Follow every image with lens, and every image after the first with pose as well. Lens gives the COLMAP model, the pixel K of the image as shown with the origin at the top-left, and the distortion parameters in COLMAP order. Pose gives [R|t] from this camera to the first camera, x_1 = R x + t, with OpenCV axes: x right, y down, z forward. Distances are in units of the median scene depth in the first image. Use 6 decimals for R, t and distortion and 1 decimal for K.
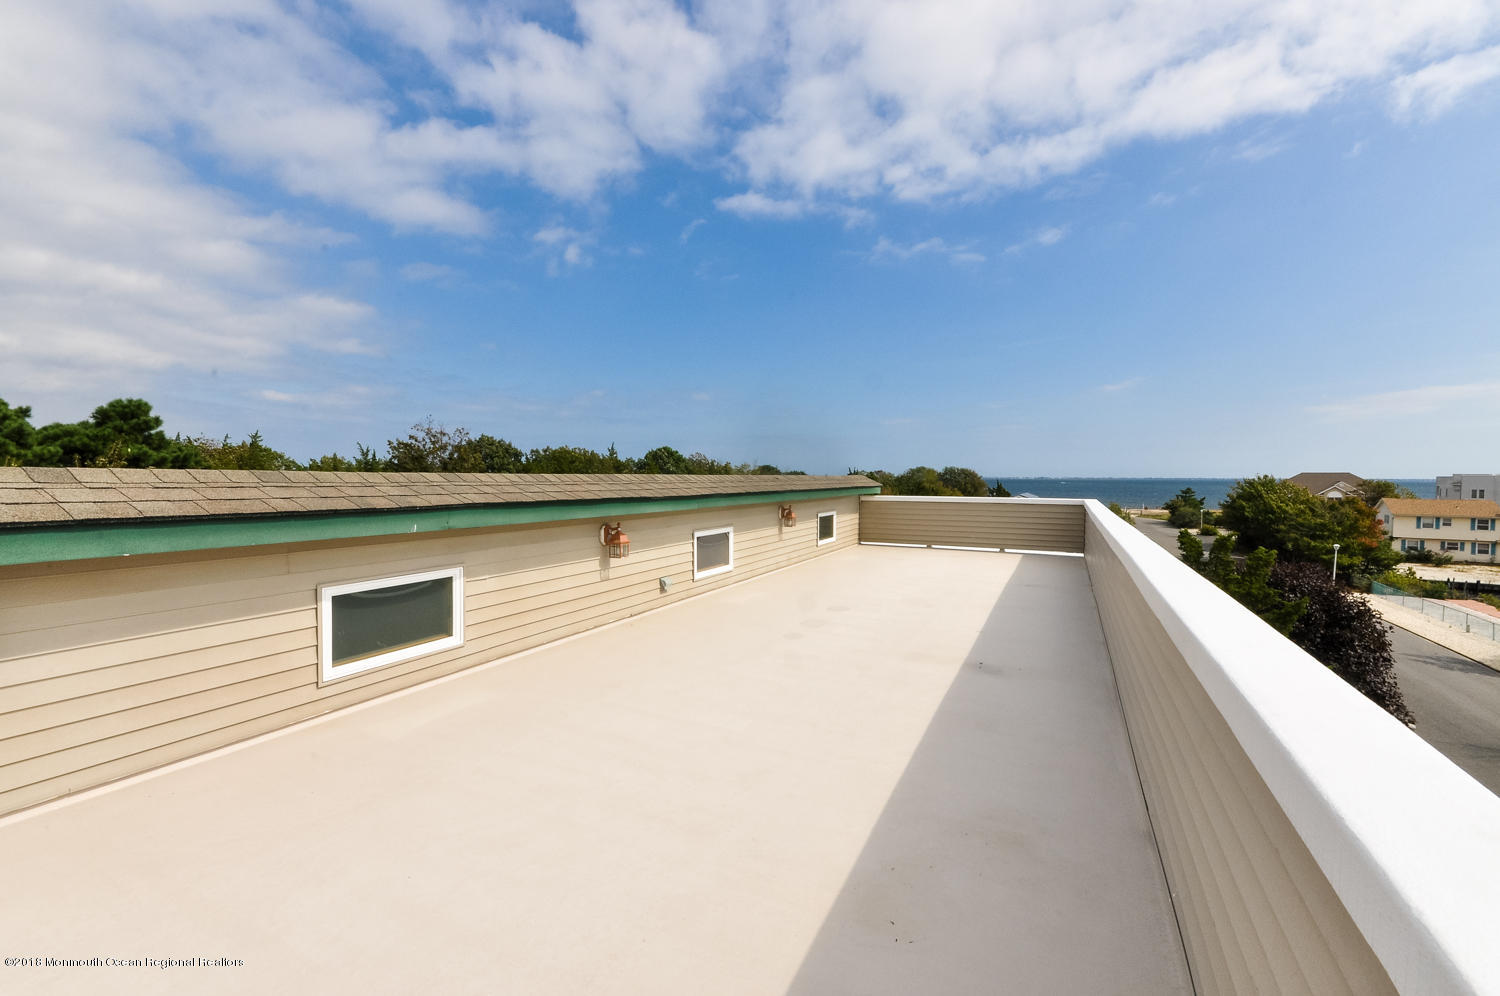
lens RADIAL K [[718.8, 0, 749.6], [0, 718.8, 492.5], [0, 0, 1]] dist [0.004984, -0.000127]
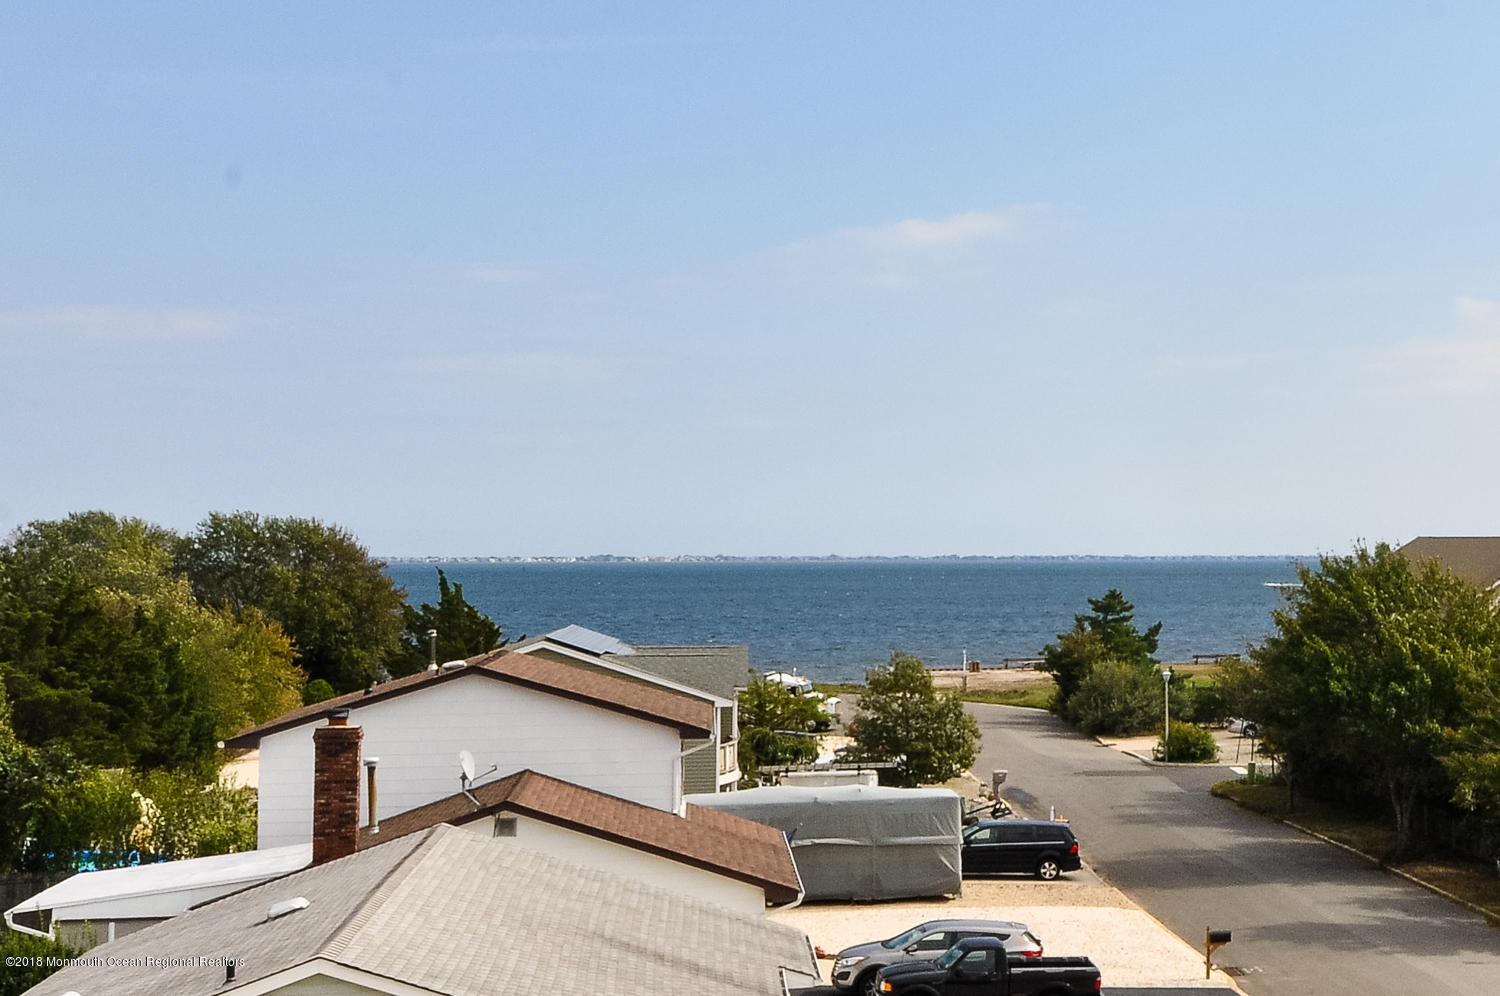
lens RADIAL K [[1248.5, 0, 749.2], [0, 1248.5, 499.7], [0, 0, 1]] dist [-0.008018, 0.006003]
pose [[0.797880, 0.011748, 0.602702, 0.203925], [0.020093, 0.998736, -0.046068, -0.022133], [-0.602482, 0.048867, 0.796635, 0.695217]]
